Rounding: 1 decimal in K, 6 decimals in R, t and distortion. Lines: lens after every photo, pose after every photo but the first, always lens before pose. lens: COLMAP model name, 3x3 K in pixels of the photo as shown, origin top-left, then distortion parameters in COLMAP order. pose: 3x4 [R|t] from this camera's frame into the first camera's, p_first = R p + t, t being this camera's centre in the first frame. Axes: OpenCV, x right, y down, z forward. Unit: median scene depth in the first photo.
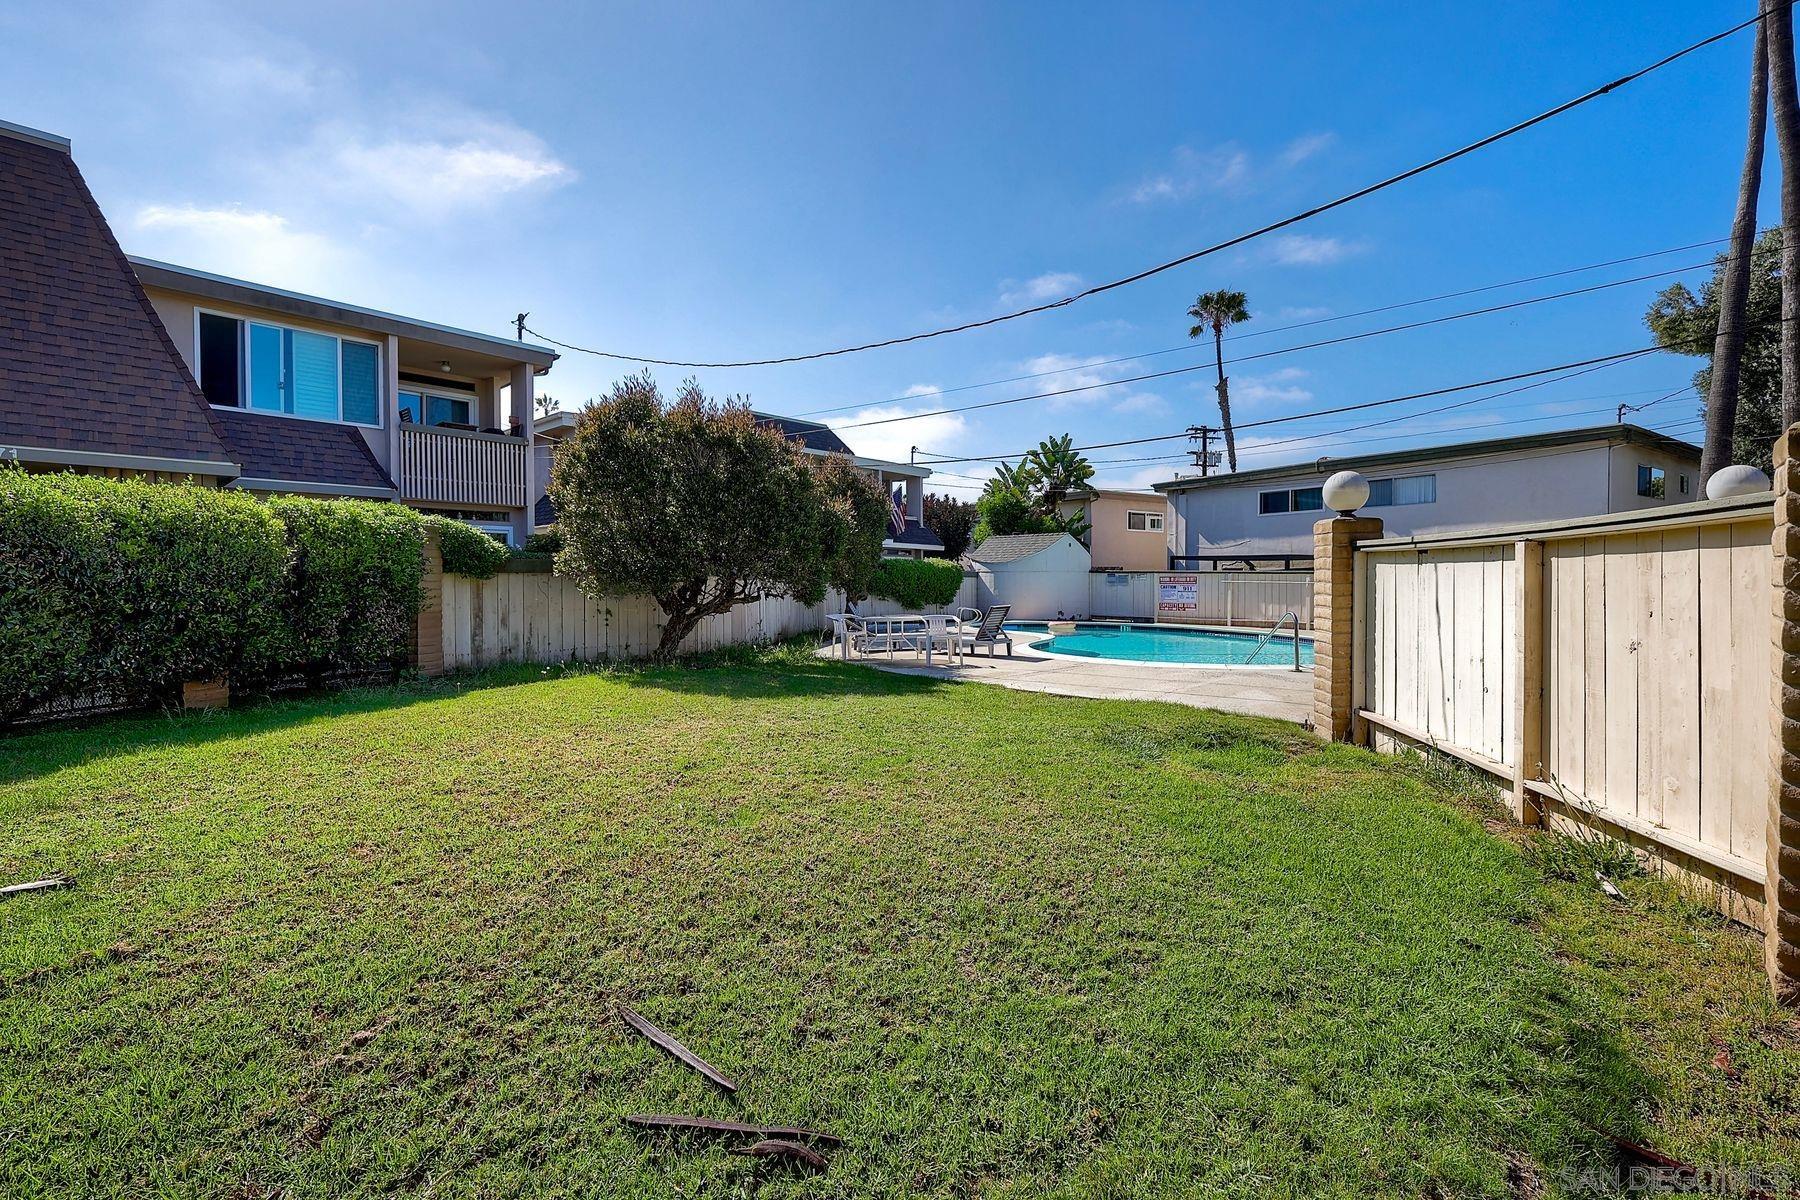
lens RADIAL K [[787.6, 0, 901.4], [0, 787.6, 597.1], [0, 0, 1]] dist [0.004312, -0.000226]
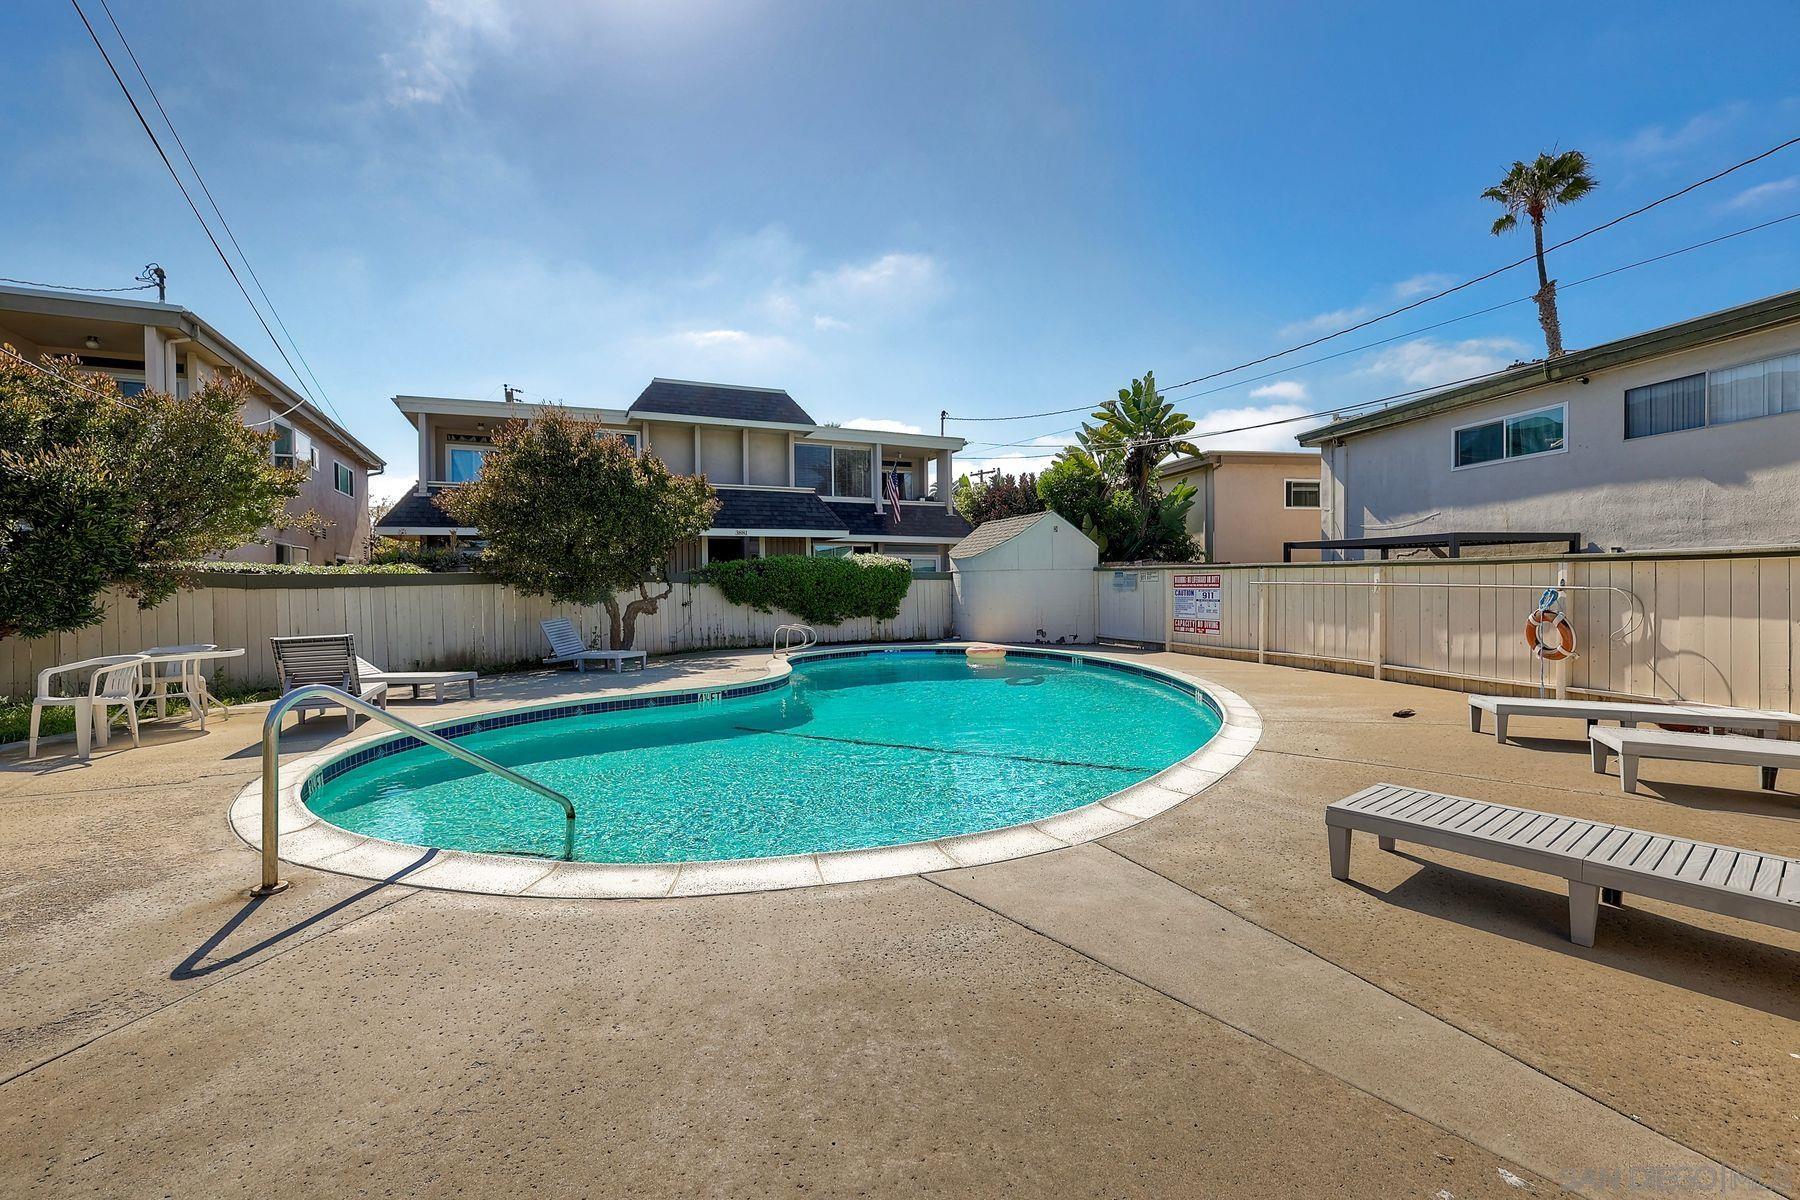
lens RADIAL K [[787.6, 0, 899.2], [0, 787.6, 599.5], [0, 0, 1]] dist [0.004312, -0.000226]
pose [[0.923982, -0.003817, -0.382417, 0.270091], [0.004043, 0.999992, -0.000213, -0.006201], [0.382415, -0.001349, 0.923990, 0.264908]]
